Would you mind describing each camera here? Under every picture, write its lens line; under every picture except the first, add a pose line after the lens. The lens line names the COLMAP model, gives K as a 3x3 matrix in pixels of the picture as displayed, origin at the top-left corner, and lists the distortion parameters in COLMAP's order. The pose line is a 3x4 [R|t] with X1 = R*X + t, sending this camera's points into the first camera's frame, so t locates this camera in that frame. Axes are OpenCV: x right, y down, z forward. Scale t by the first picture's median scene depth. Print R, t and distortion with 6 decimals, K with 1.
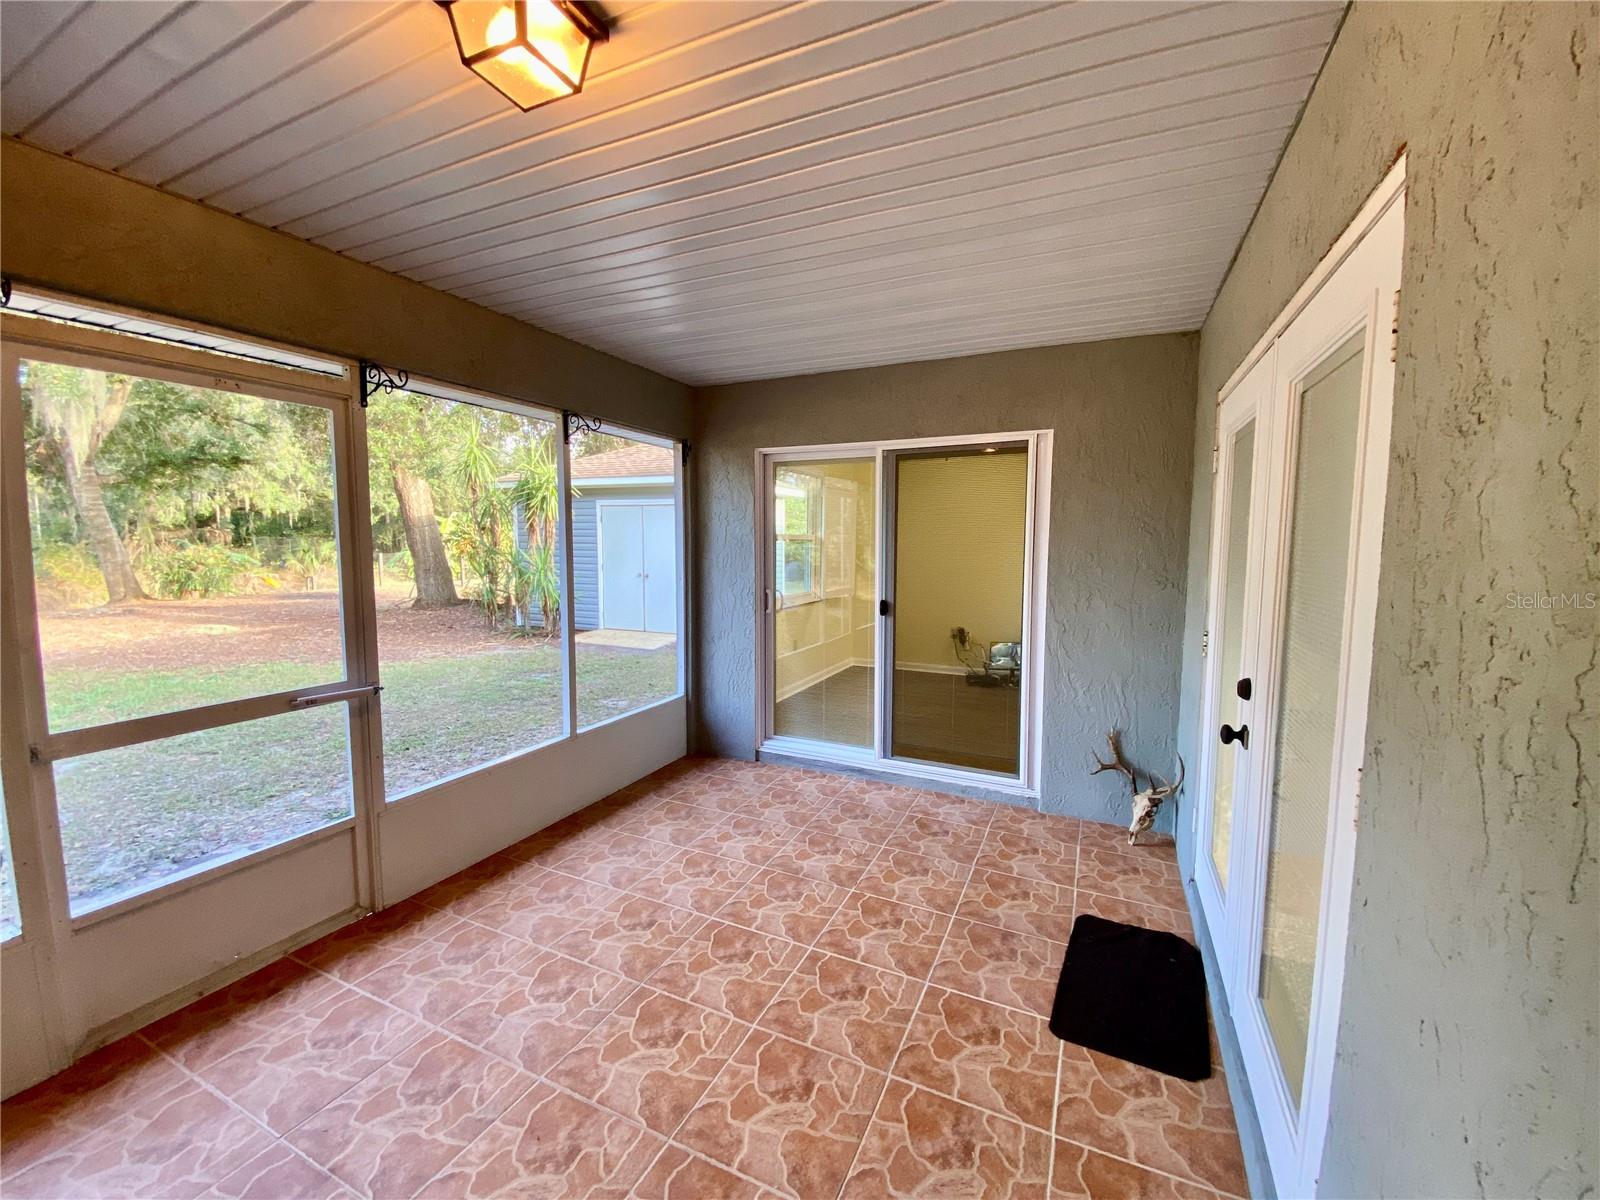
lens RADIAL K [[651.1, 0, 800.0], [0, 651.1, 600.0], [0, 0, 1]] dist [0.014203, -0.017614]
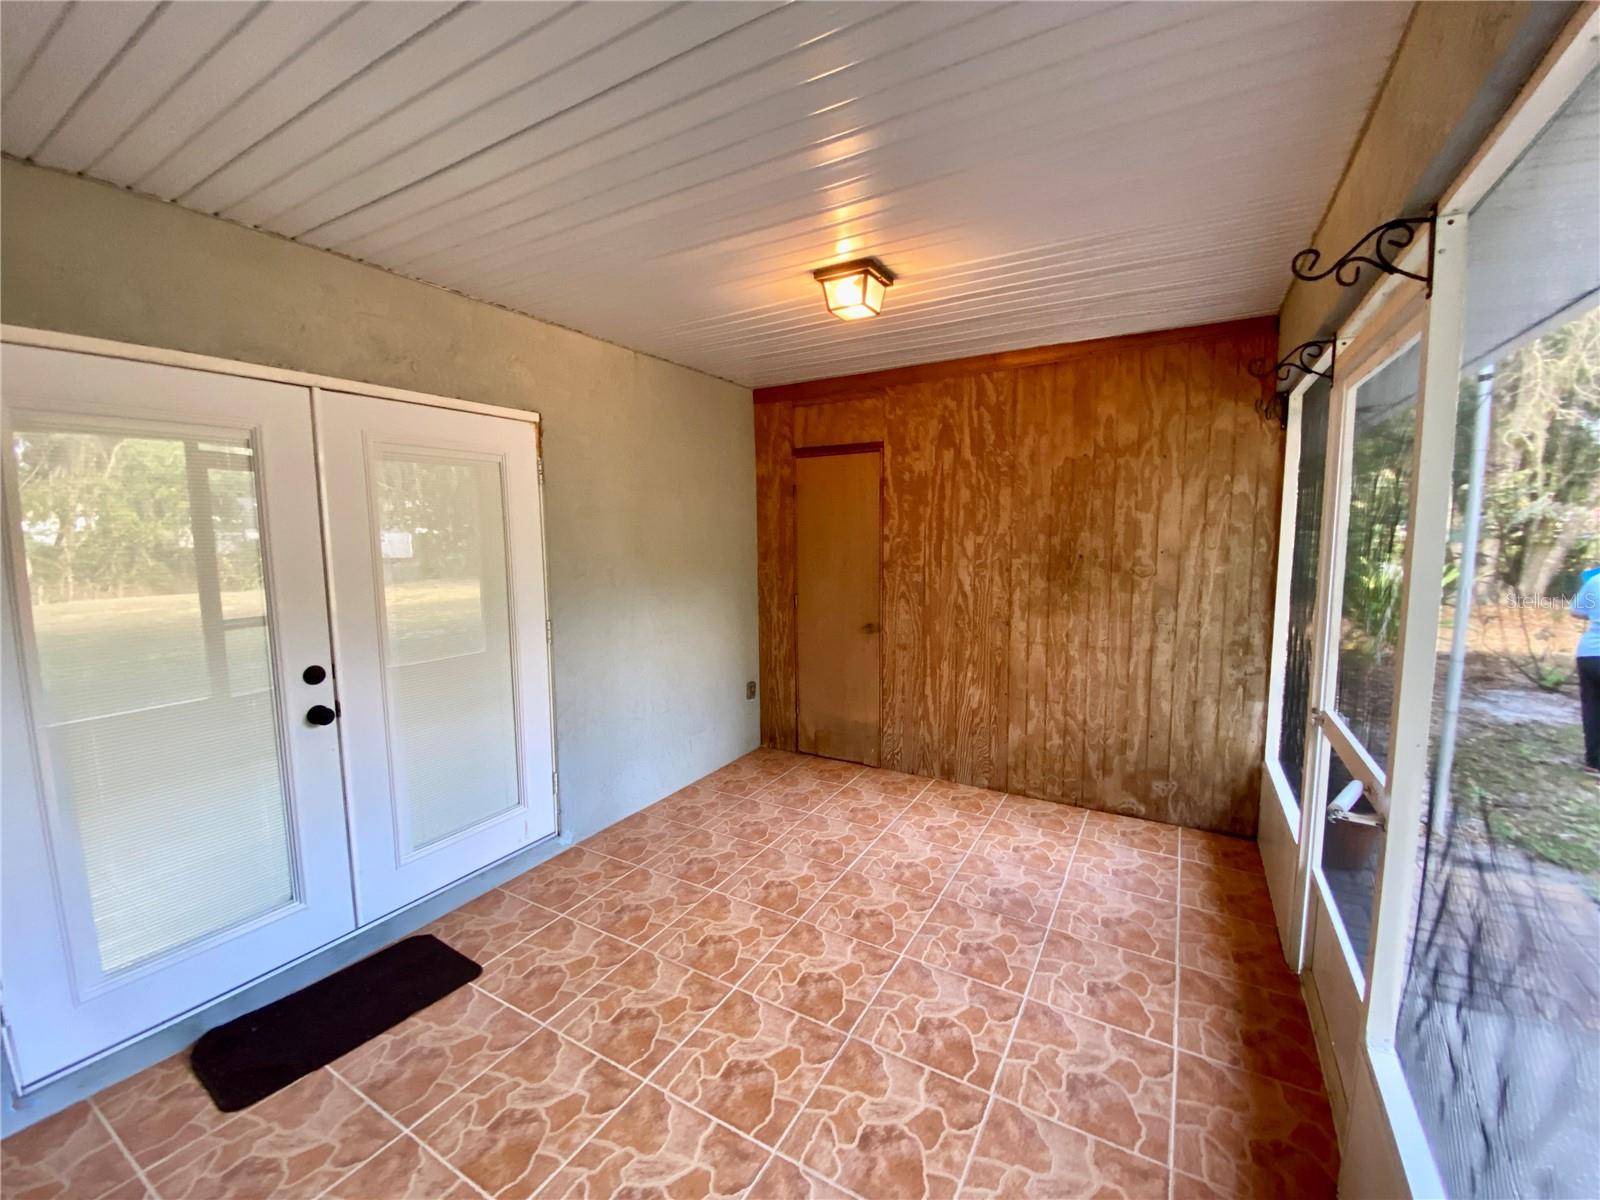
lens RADIAL K [[651.1, 0, 800.0], [0, 651.1, 600.0], [0, 0, 1]] dist [0.014203, -0.017614]
pose [[-0.995899, -0.005651, 0.090293, -0.270658], [0.012526, 0.979822, 0.199479, -0.204652], [-0.089598, 0.199792, -0.975733, 1.899620]]
